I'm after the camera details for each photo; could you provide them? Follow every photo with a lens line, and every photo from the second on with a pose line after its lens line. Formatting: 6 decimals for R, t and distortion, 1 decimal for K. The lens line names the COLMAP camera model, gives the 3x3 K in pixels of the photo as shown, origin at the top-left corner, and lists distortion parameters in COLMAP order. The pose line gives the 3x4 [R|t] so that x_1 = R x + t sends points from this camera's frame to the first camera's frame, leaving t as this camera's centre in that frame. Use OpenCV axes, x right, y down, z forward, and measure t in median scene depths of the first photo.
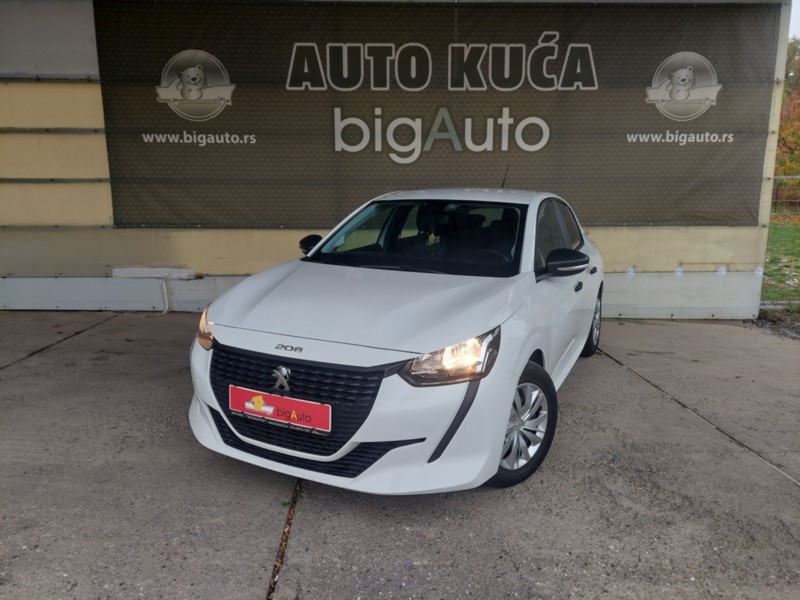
lens RADIAL K [[558.8, 0, 401.6], [0, 558.8, 300.5], [0, 0, 1]] dist [0.040706, -0.025580]
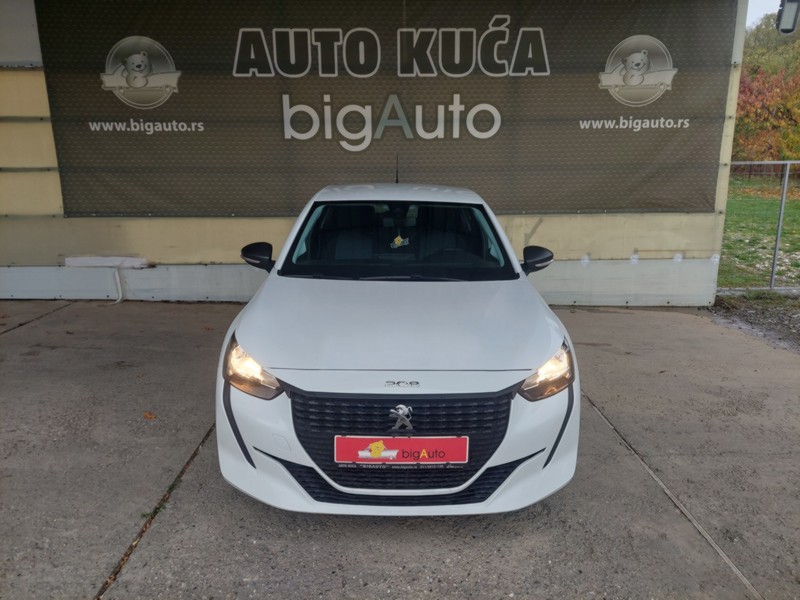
lens RADIAL K [[558.8, 0, 410.9], [0, 558.8, 294.0], [0, 0, 1]] dist [0.040706, -0.025580]
pose [[0.999947, -0.001750, -0.010191, 0.115444], [0.002140, 0.999259, 0.038429, -0.030426], [0.010116, -0.038449, 0.999209, 0.000785]]
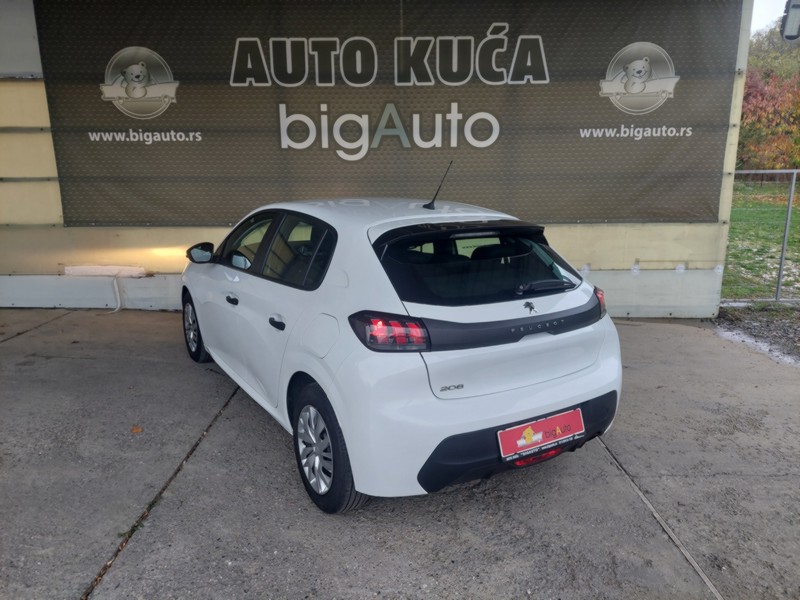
lens RADIAL K [[558.8, 0, 405.6], [0, 558.8, 298.7], [0, 0, 1]] dist [0.040706, -0.025580]
pose [[0.999427, 0.002438, -0.033774, 0.135476], [-0.001173, 0.999299, 0.037422, -0.039151], [0.033842, -0.037361, 0.998729, 0.009040]]
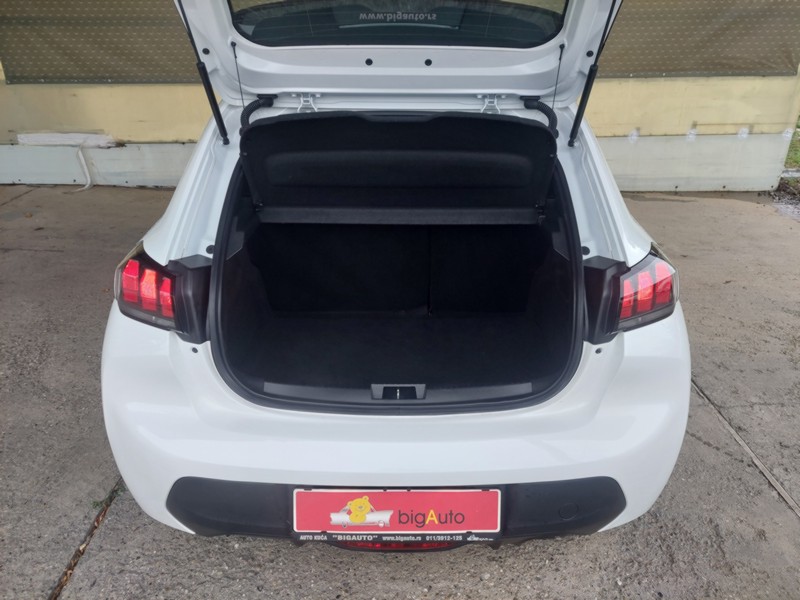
lens RADIAL K [[558.8, 0, 416.9], [0, 558.8, 296.7], [0, 0, 1]] dist [0.040706, -0.025580]
pose [[0.999872, 0.000569, -0.015989, 0.104931], [0.003850, 0.961440, 0.274989, -0.055910], [0.015529, -0.275015, 0.961315, 0.128515]]
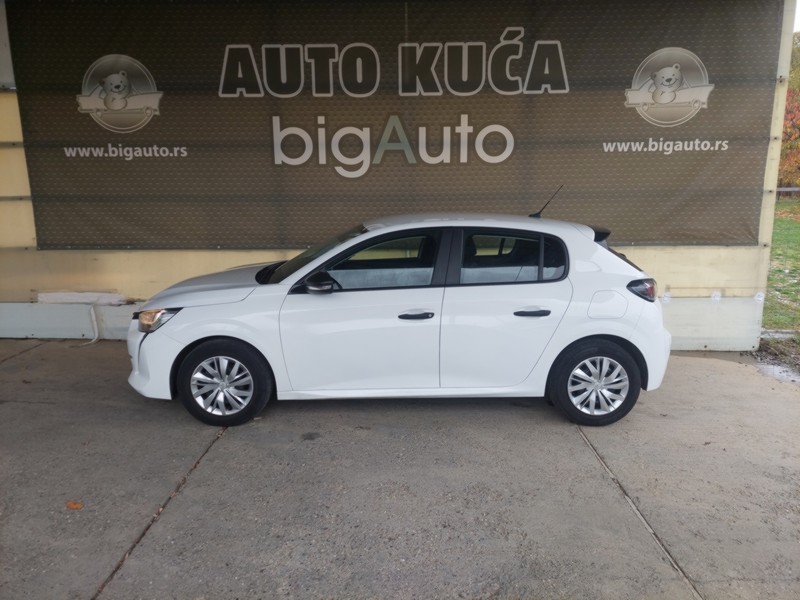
lens RADIAL K [[558.8, 0, 408.6], [0, 558.8, 295.4], [0, 0, 1]] dist [0.040706, -0.025580]
pose [[0.998926, 0.002815, -0.046242, 0.140213], [-0.002475, 0.999970, 0.007404, -0.063696], [0.046261, -0.007281, 0.998903, 0.108543]]
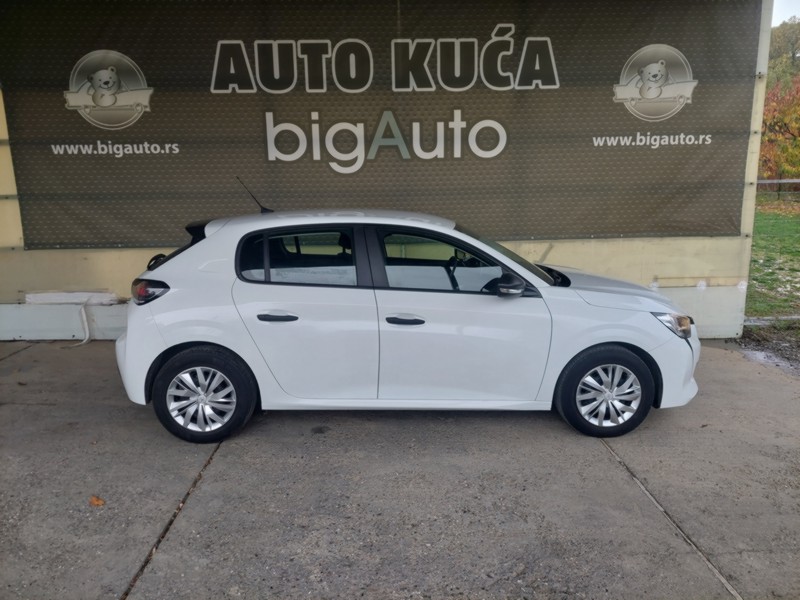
lens RADIAL K [[558.8, 0, 409.3], [0, 558.8, 295.3], [0, 0, 1]] dist [0.040706, -0.025580]
pose [[0.999894, -0.014352, -0.002292, 0.107133], [0.014381, 0.999806, 0.013427, -0.059952], [0.002099, -0.013458, 0.999907, 0.098842]]
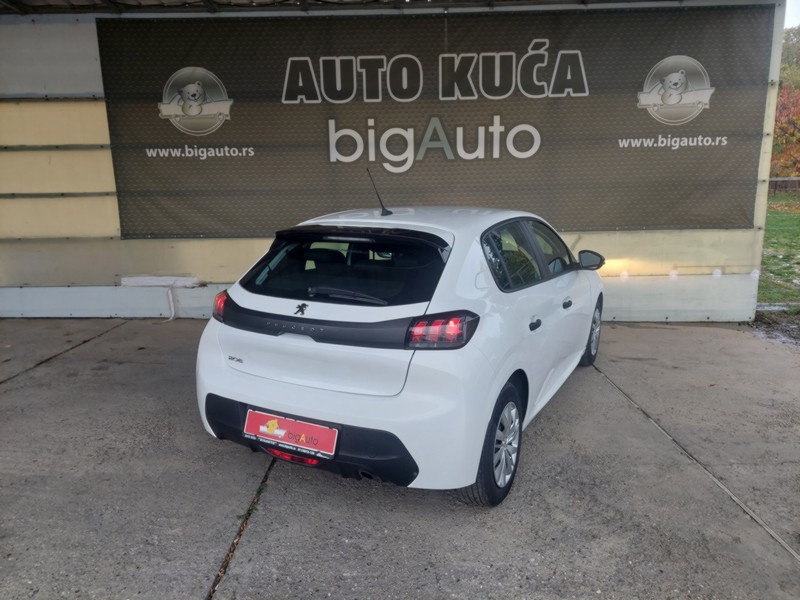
lens RADIAL K [[558.8, 0, 409.7], [0, 558.8, 301.1], [0, 0, 1]] dist [0.040706, -0.025580]
pose [[0.999099, -0.007863, -0.041707, 0.068536], [0.008604, 0.999807, 0.017639, -0.027849], [0.041561, -0.017982, 0.998974, -0.026168]]
